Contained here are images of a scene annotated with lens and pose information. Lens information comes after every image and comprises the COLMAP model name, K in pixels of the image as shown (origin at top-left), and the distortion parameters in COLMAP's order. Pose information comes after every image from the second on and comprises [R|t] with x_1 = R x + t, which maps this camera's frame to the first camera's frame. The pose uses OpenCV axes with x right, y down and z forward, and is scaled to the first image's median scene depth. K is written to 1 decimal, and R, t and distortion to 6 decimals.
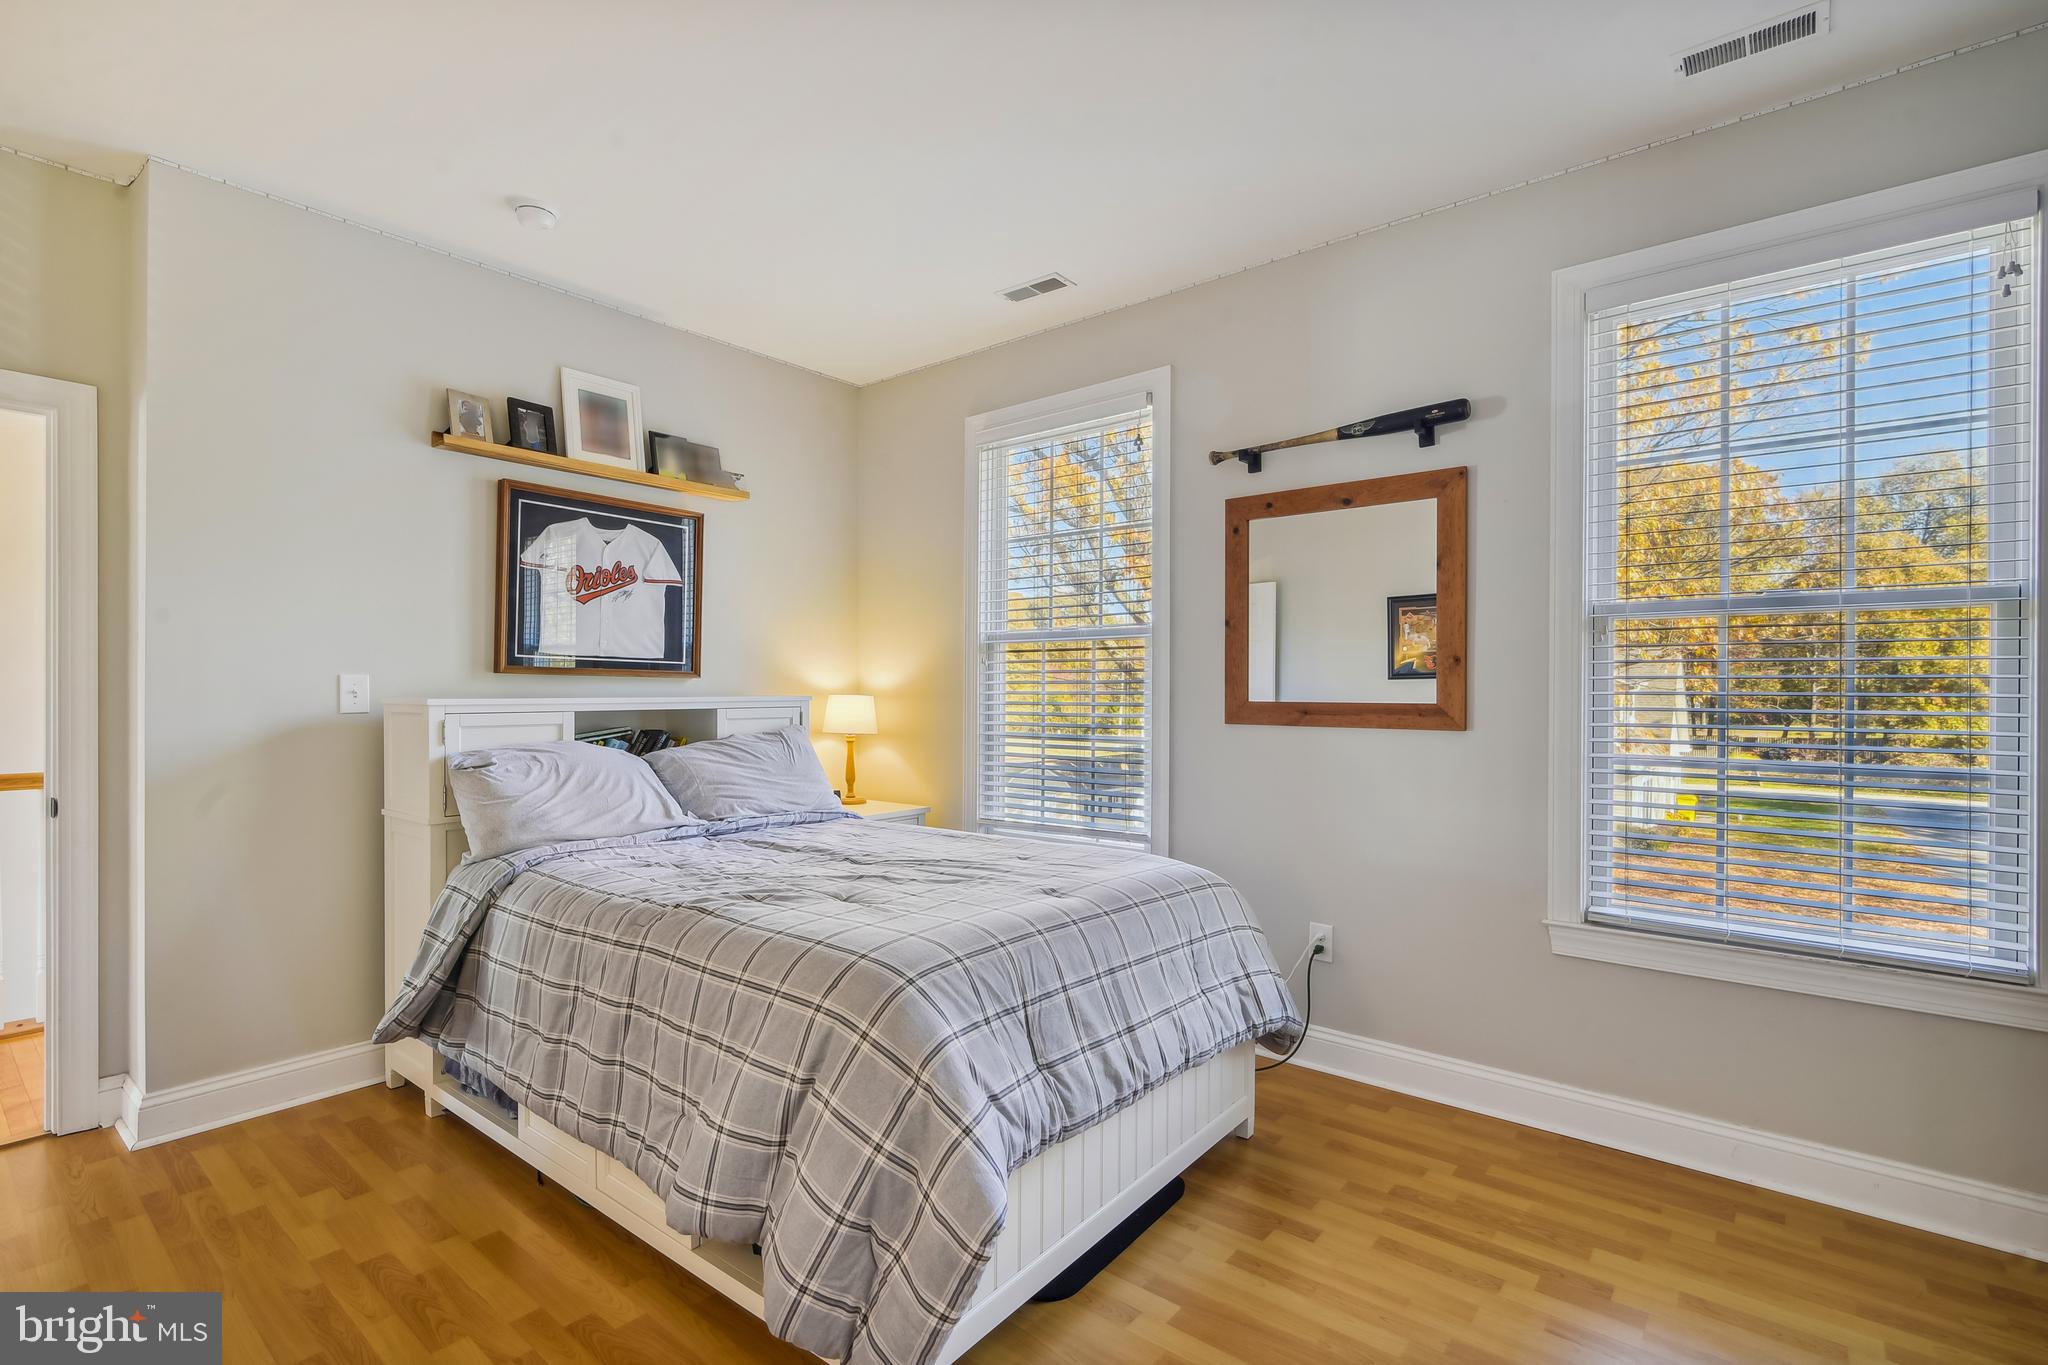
lens RADIAL K [[954.9, 0, 1013.5], [0, 954.9, 695.4], [0, 0, 1]] dist [-0.004679, 0.002916]
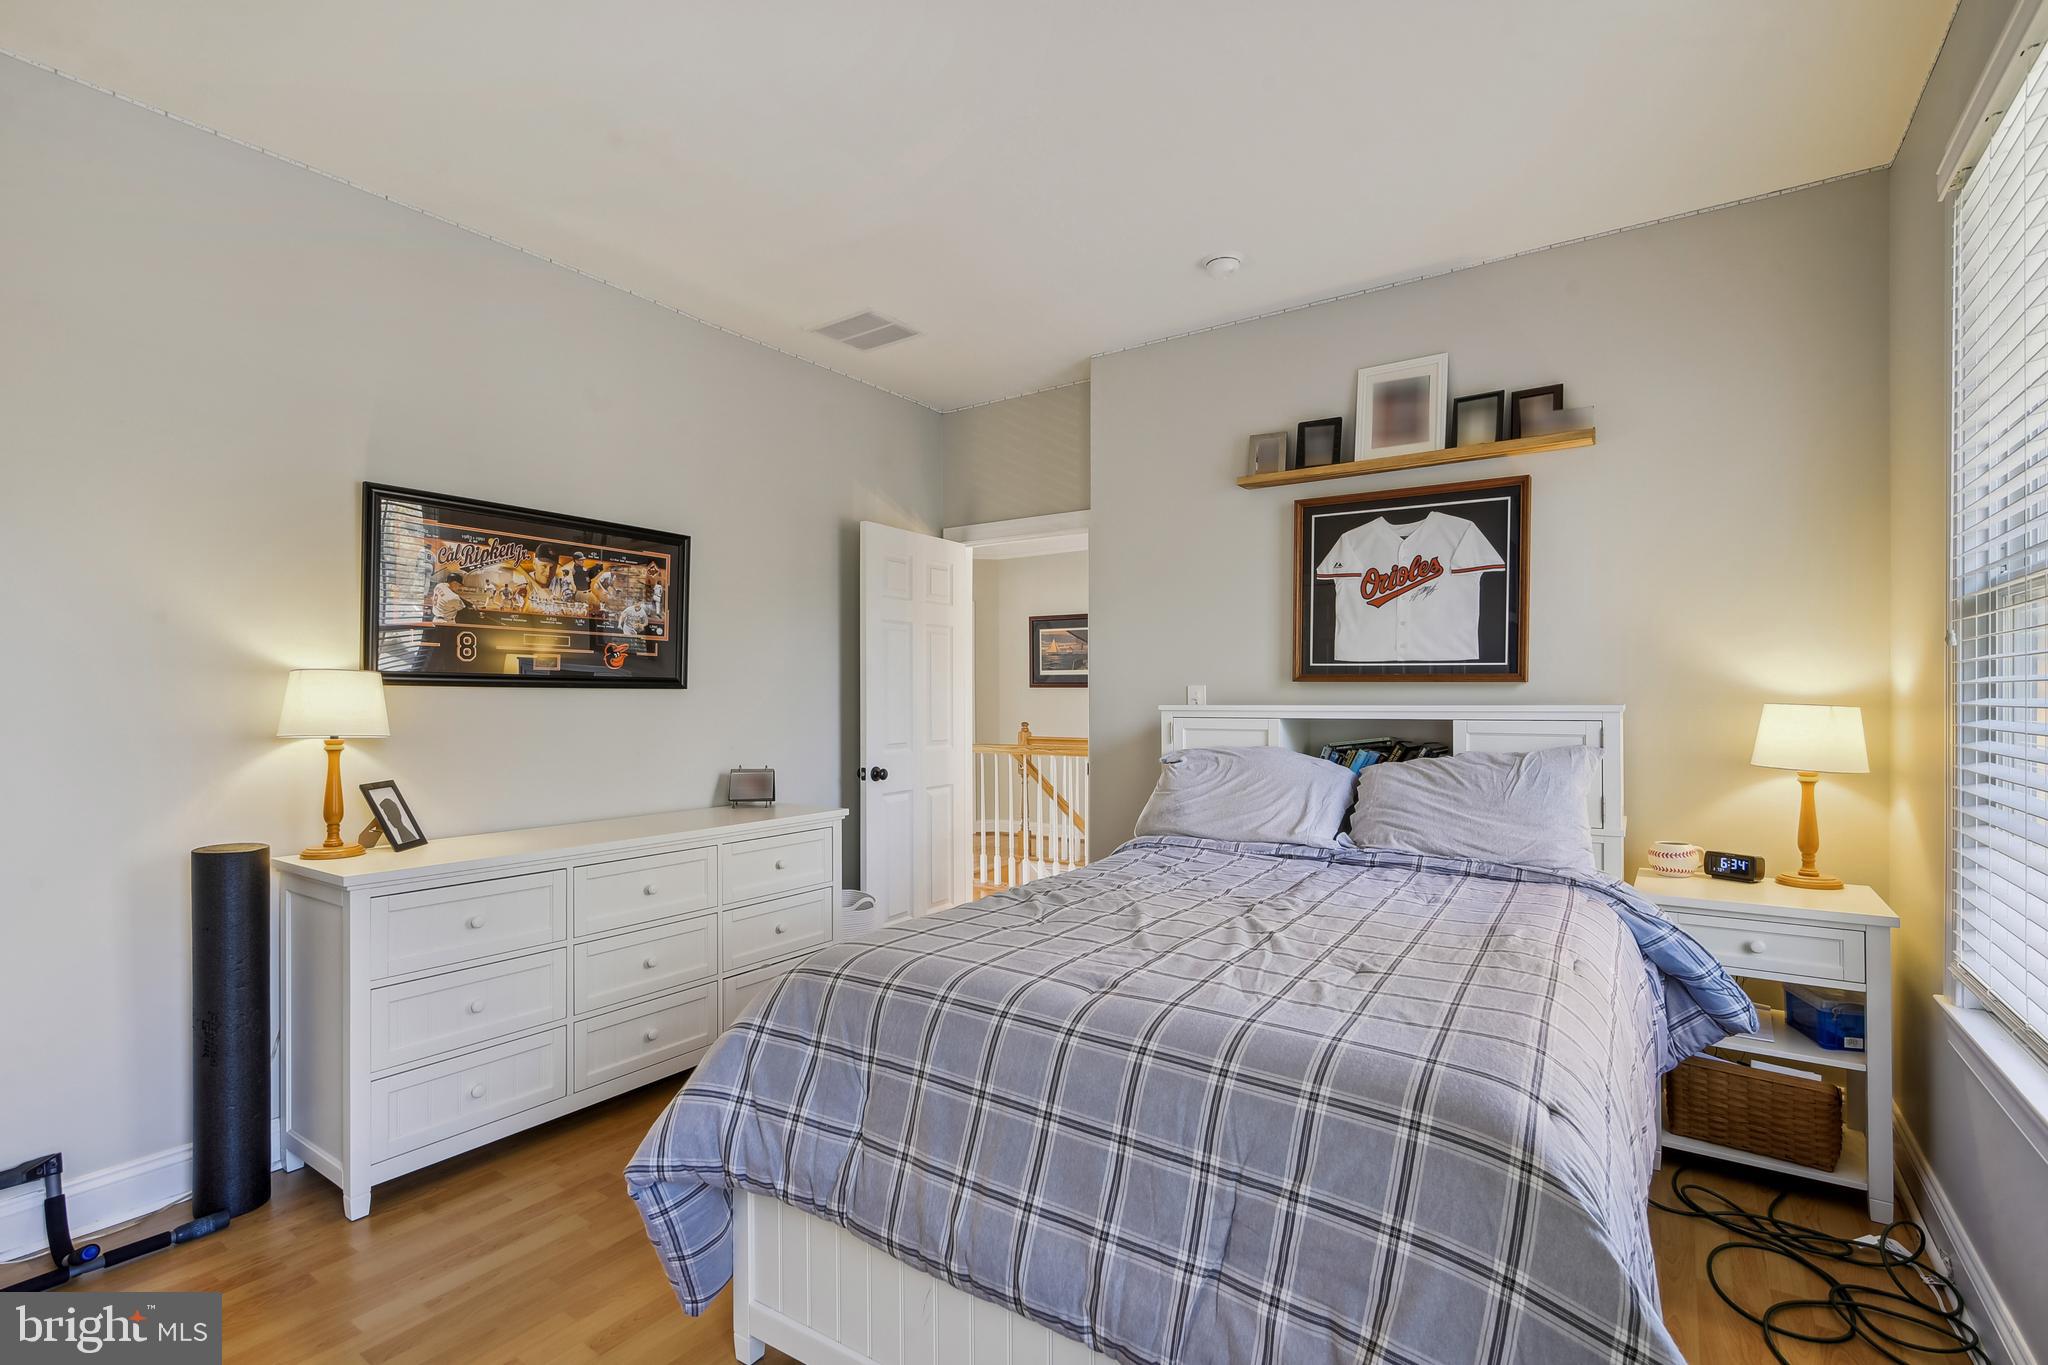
lens RADIAL K [[954.9, 0, 1018.0], [0, 954.9, 691.0], [0, 0, 1]] dist [-0.004679, 0.002916]
pose [[0.054653, -0.010725, -0.998448, 0.485779], [-0.007236, 0.999912, -0.011137, 0.000943], [0.998479, 0.007833, 0.054570, 0.592530]]
